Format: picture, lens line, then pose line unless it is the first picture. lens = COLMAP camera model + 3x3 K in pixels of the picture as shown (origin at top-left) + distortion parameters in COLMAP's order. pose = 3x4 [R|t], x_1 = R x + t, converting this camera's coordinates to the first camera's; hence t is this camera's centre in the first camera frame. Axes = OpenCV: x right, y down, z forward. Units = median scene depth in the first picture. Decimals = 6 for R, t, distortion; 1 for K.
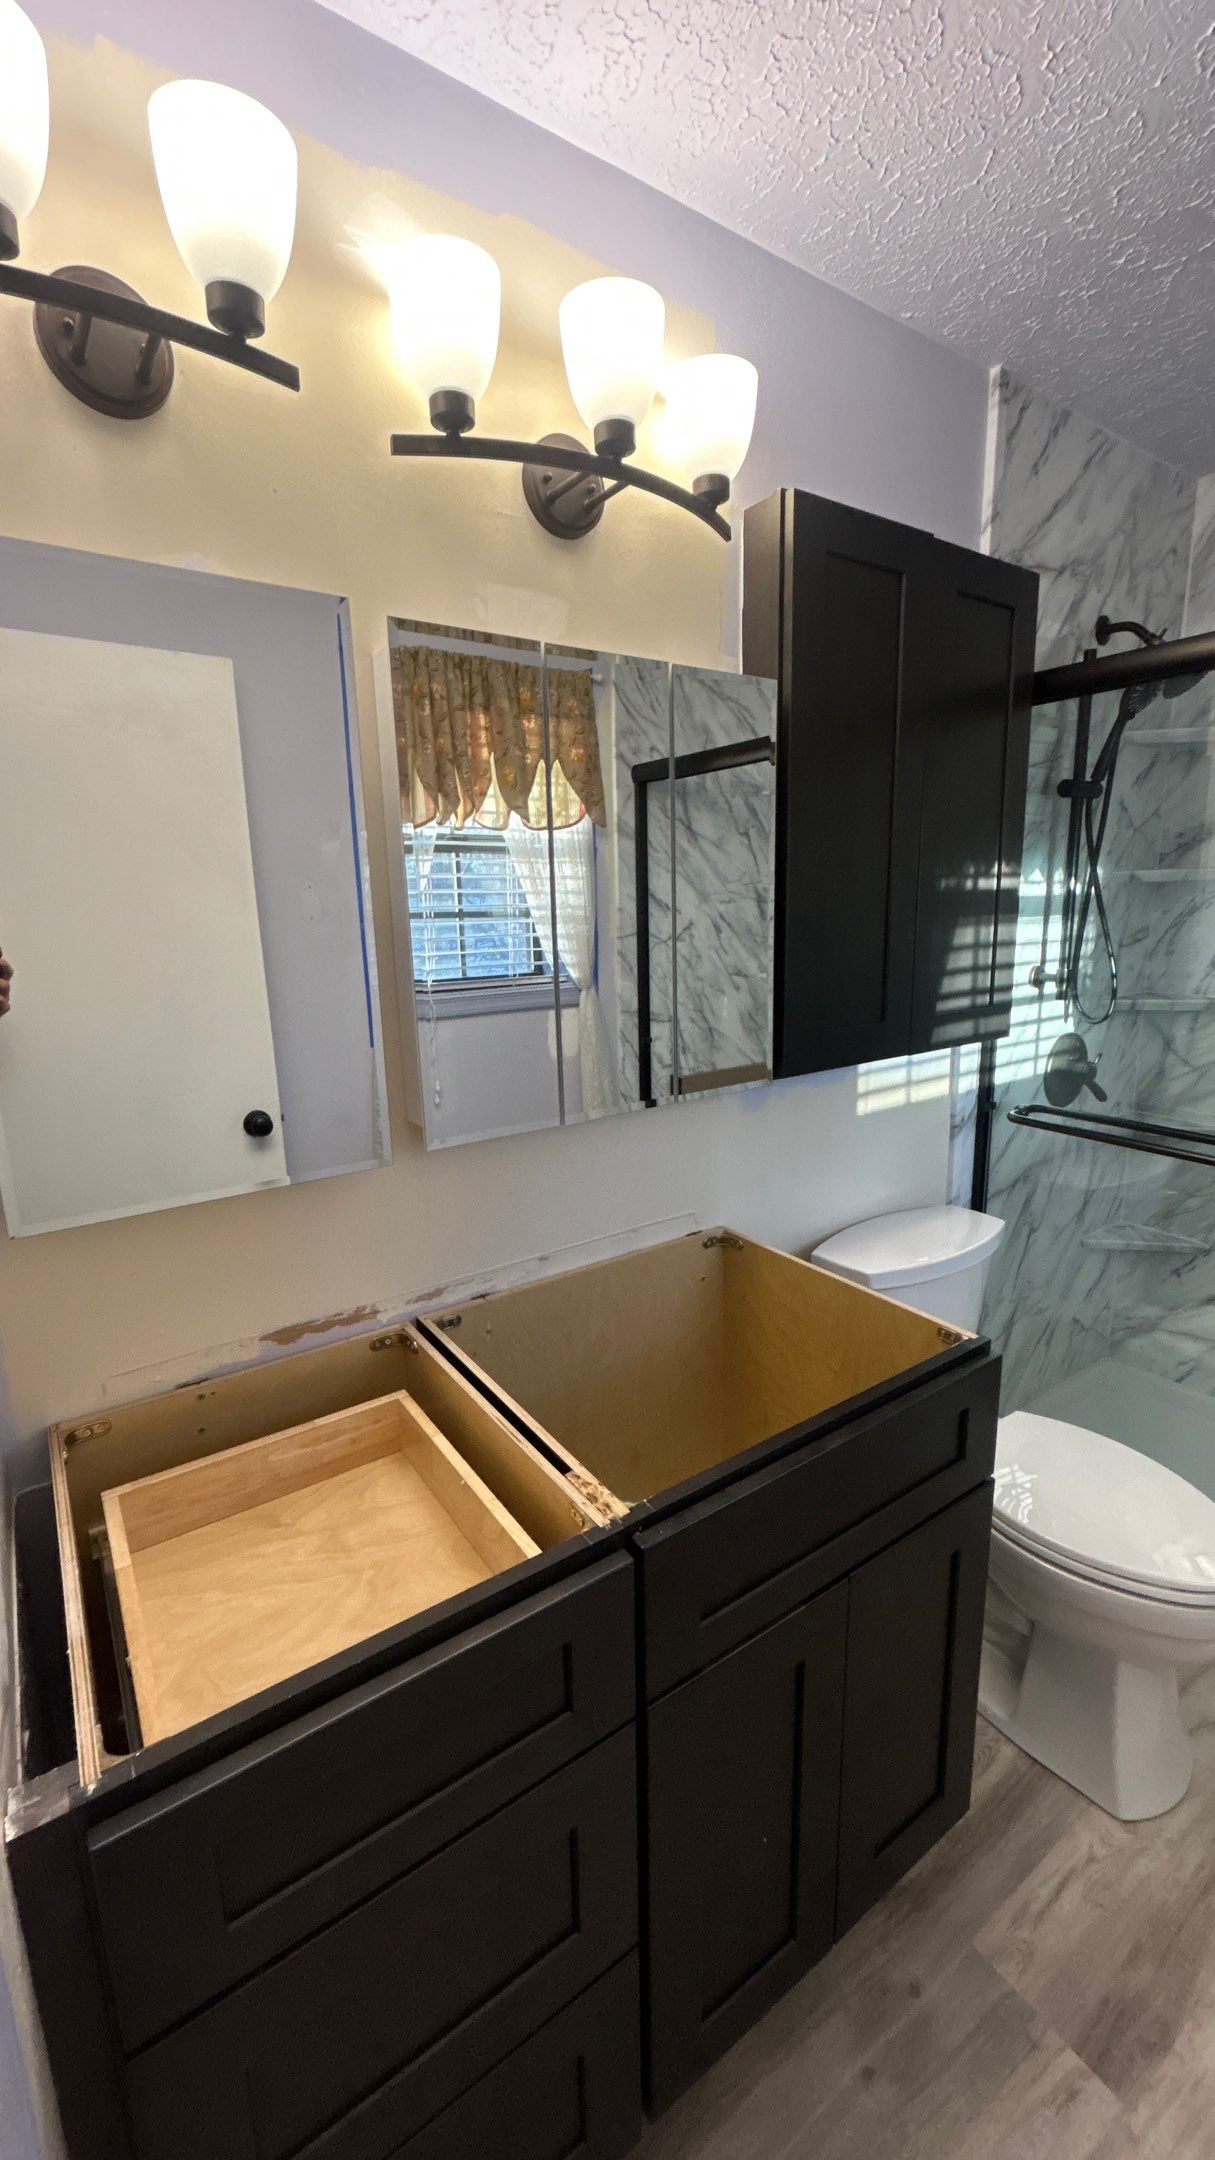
lens RADIAL K [[872.6, 0, 610.4], [0, 872.6, 1079.5], [0, 0, 1]] dist [-0.001691, -0.000249]
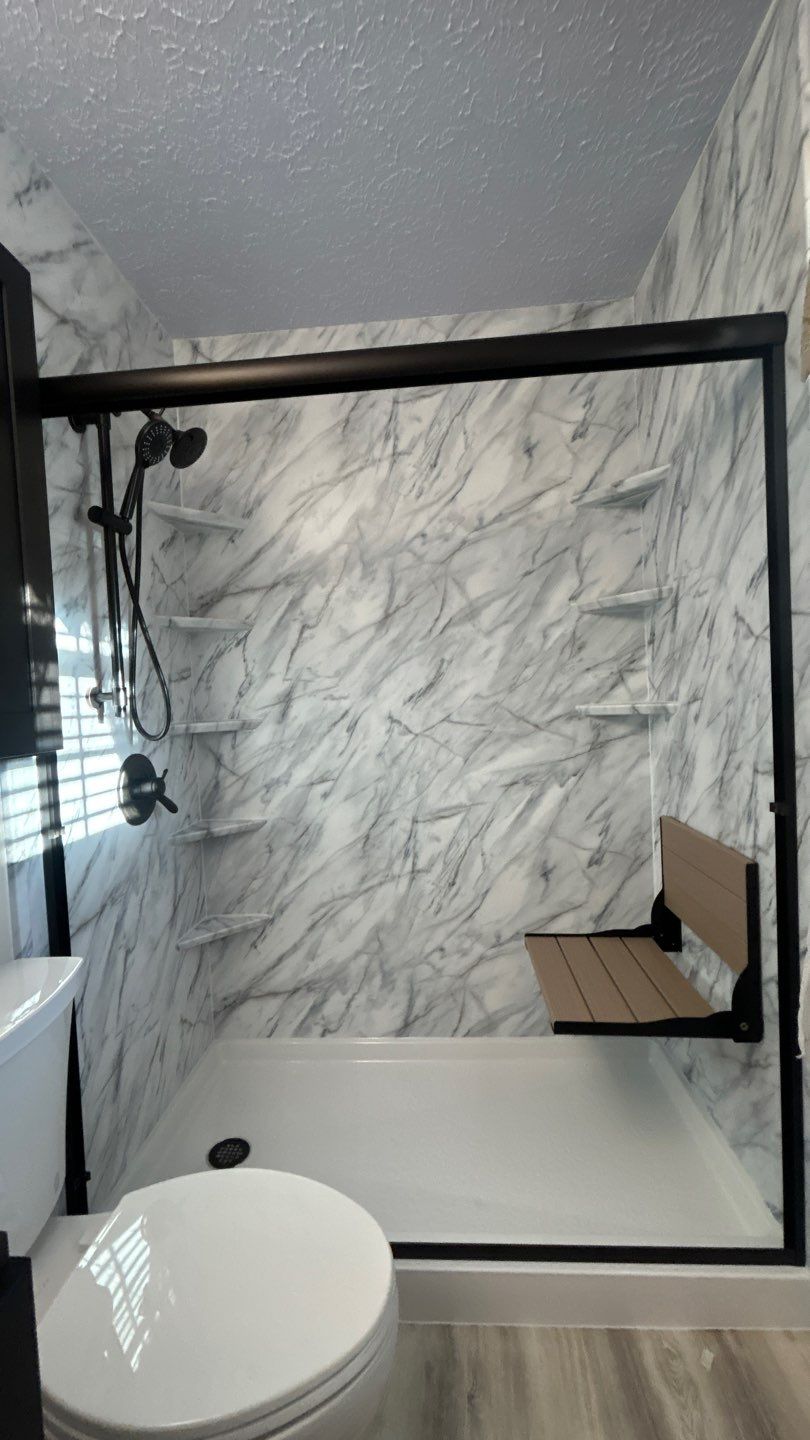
lens RADIAL K [[581.7, 0, 406.9], [0, 581.7, 719.7], [0, 0, 1]] dist [-0.001691, -0.000249]
pose [[0.625129, -0.035542, 0.779712, 0.200458], [0.190217, 0.975781, -0.108026, 0.052058], [-0.756988, 0.215845, 0.616749, 0.334606]]
